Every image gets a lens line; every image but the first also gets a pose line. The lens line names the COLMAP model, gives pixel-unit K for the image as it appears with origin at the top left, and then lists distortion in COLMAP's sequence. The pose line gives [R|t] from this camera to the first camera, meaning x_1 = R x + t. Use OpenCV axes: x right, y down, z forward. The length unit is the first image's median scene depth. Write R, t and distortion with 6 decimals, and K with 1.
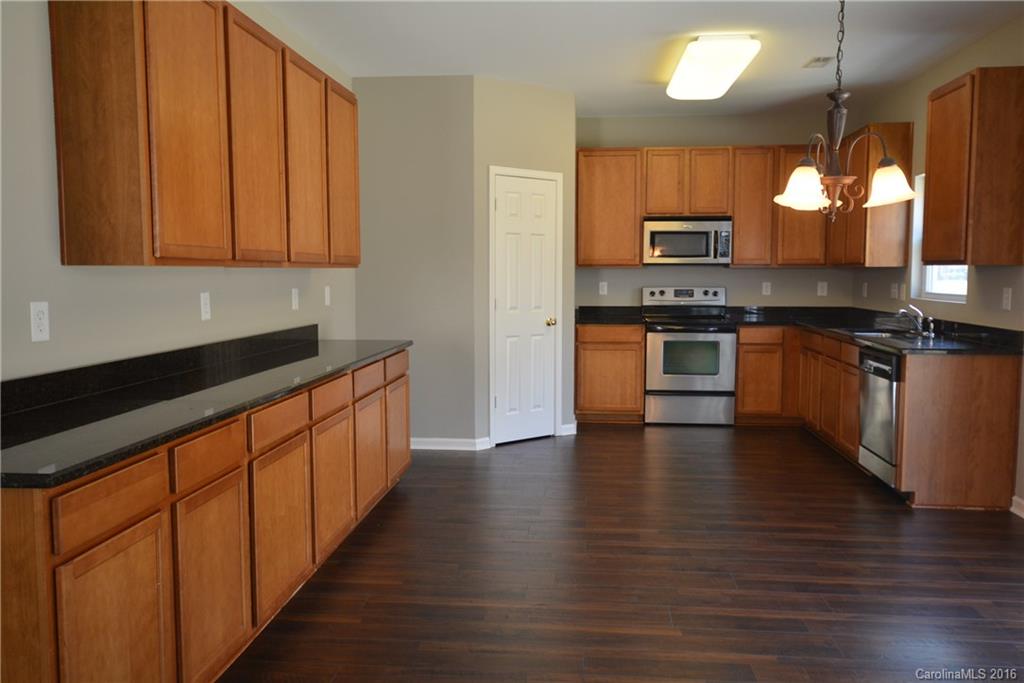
lens RADIAL K [[807.5, 0, 512.0], [0, 807.5, 341.5], [0, 0, 1]] dist [0.033391, -0.000251]
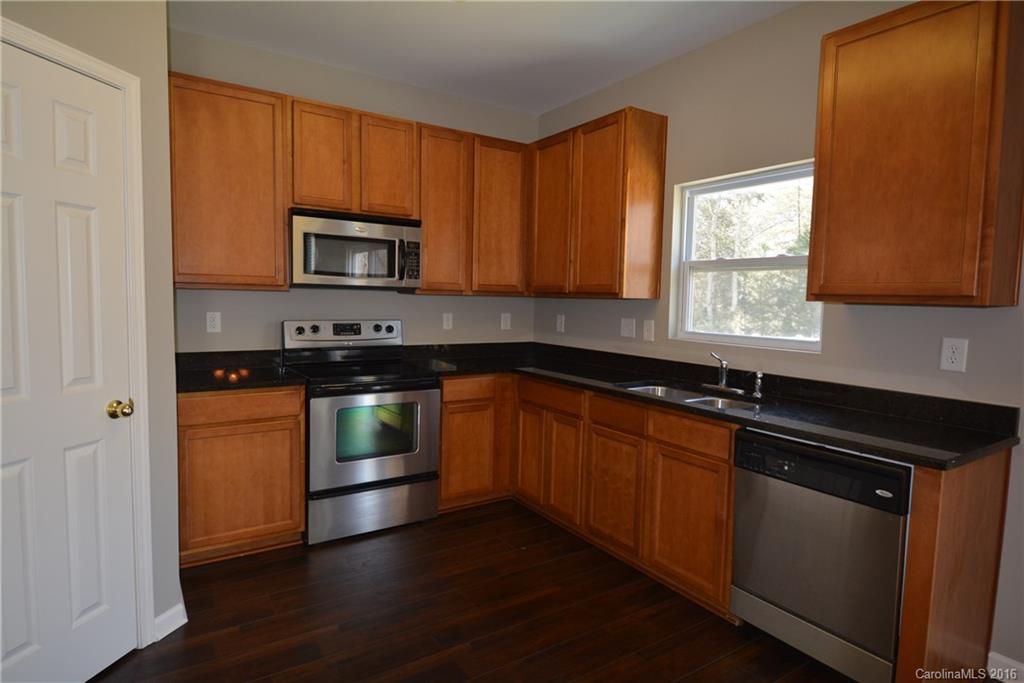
lens RADIAL K [[564.4, 0, 512.0], [0, 564.4, 341.5], [0, 0, 1]] dist [0.000224, -0.000510]
pose [[0.773888, -0.031551, 0.632536, 0.018904], [0.032541, 0.999420, 0.010038, -0.052615], [-0.632486, 0.012815, 0.774466, 0.576525]]
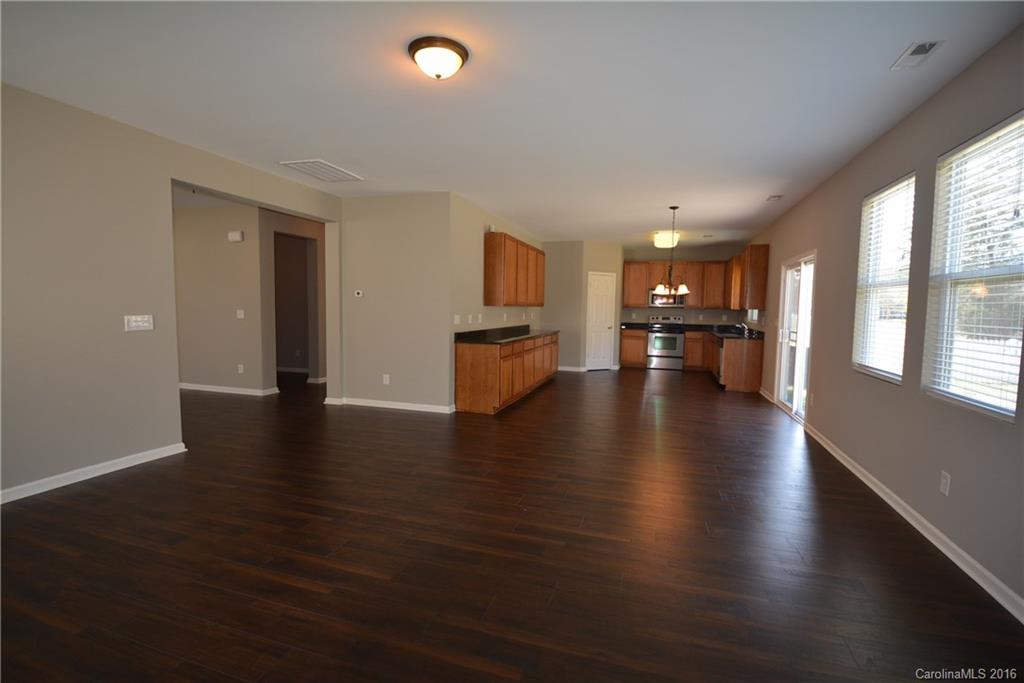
lens RADIAL K [[468.9, 0, 512.0], [0, 468.9, 341.5], [0, 0, 1]] dist [0.000281, -0.000001]
pose [[0.977937, 0.031858, -0.206457, 0.049377], [-0.034620, 0.999353, -0.009776, 0.046117], [0.206012, 0.016707, 0.978407, -0.564553]]
